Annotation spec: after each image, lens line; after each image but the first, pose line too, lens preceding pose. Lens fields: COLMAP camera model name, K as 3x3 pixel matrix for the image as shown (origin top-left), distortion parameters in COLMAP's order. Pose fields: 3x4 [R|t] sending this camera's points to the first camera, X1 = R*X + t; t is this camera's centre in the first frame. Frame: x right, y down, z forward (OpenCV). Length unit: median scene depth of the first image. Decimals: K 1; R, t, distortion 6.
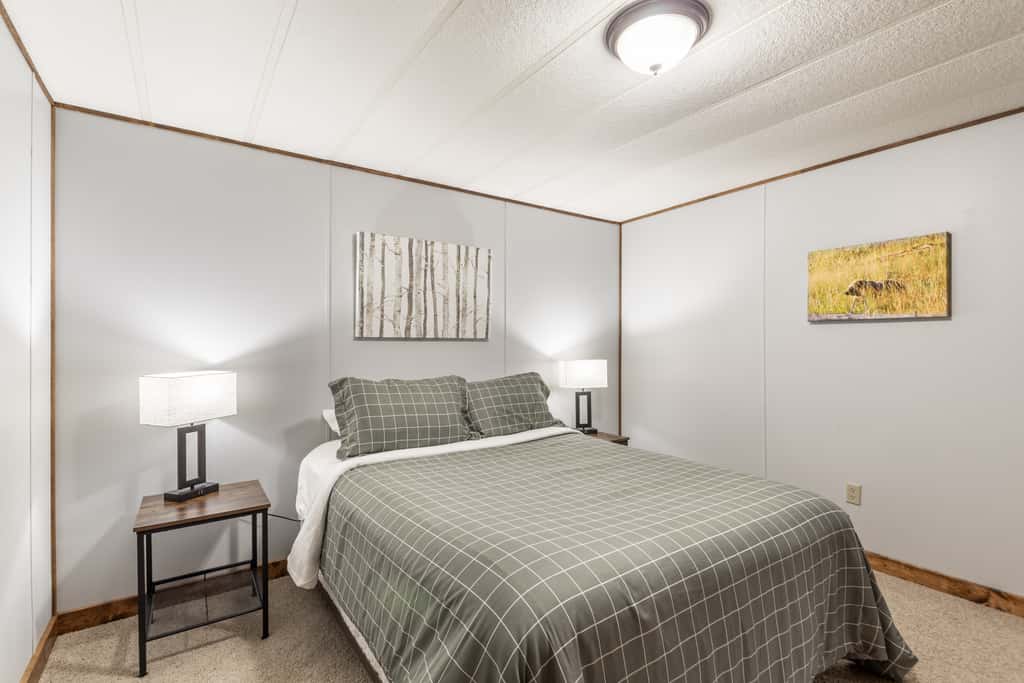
lens RADIAL K [[474.6, 0, 516.7], [0, 474.6, 344.7], [0, 0, 1]] dist [0.001143, -0.000056]
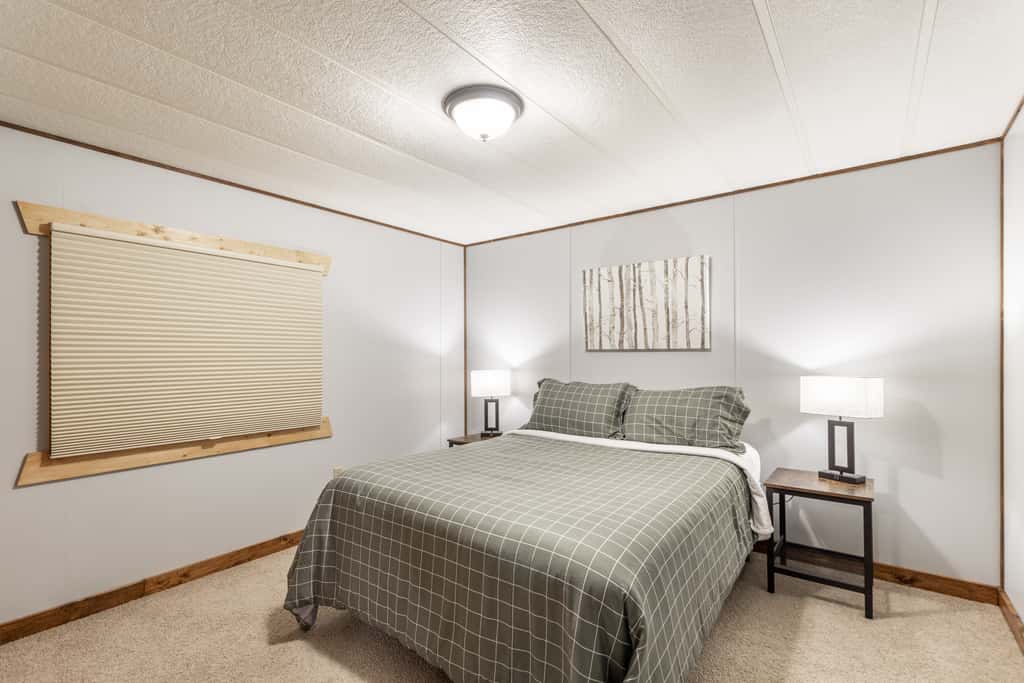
lens RADIAL K [[463.6, 0, 514.7], [0, 463.6, 356.6], [0, 0, 1]] dist [0.000489, 0.000125]
pose [[0.298503, 0.000696, -0.954408, 0.783480], [0.000308, 1.000000, 0.000825, 0.002426], [0.954409, -0.000540, 0.298503, 0.393207]]
